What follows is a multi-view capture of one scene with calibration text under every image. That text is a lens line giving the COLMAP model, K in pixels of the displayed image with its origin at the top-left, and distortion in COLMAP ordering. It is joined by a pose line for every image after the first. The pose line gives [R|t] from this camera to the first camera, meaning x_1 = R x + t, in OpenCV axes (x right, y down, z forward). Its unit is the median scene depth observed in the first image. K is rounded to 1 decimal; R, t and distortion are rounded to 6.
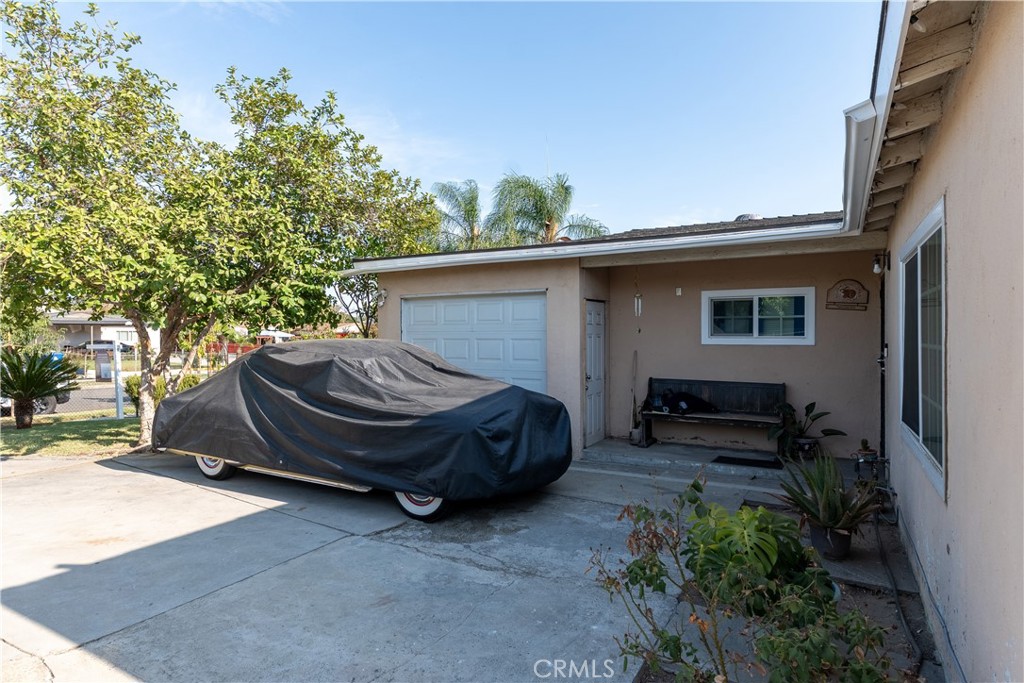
lens RADIAL K [[572.0, 0, 505.5], [0, 572.0, 337.0], [0, 0, 1]] dist [0.004042, 0.002985]
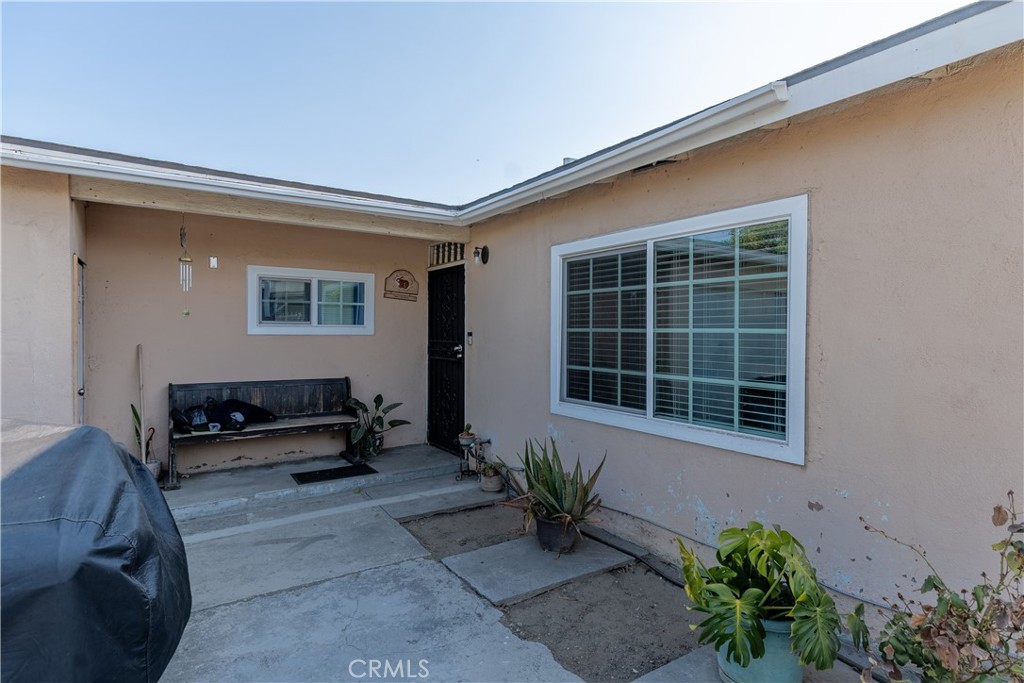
lens RADIAL K [[531.8, 0, 515.0], [0, 531.8, 337.6], [0, 0, 1]] dist [-0.001603, 0.003526]
pose [[0.420613, -0.007258, 0.907211, -0.166098], [-0.003887, 0.999944, 0.009802, 0.009165], [-0.907232, -0.007649, 0.420562, 0.408885]]
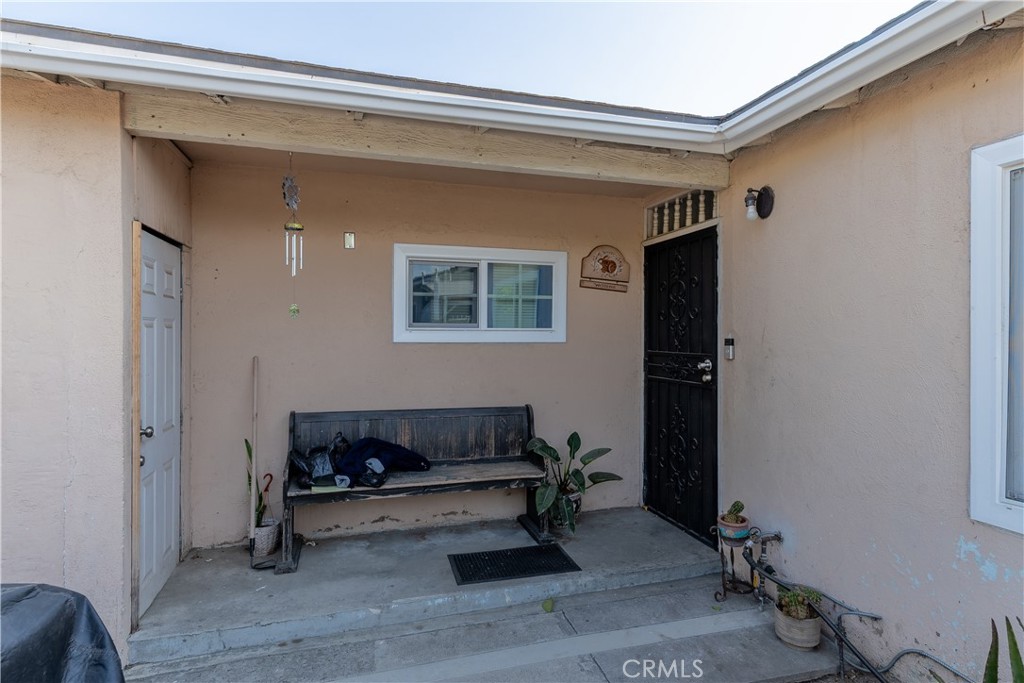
lens RADIAL K [[531.8, 0, 508.8], [0, 531.8, 335.3], [0, 0, 1]] dist [-0.001603, 0.003526]
pose [[0.682997, 0.002493, 0.730417, 0.056344], [-0.001623, 0.999997, -0.001896, 0.007446], [-0.730419, 0.000110, 0.682999, 0.630973]]
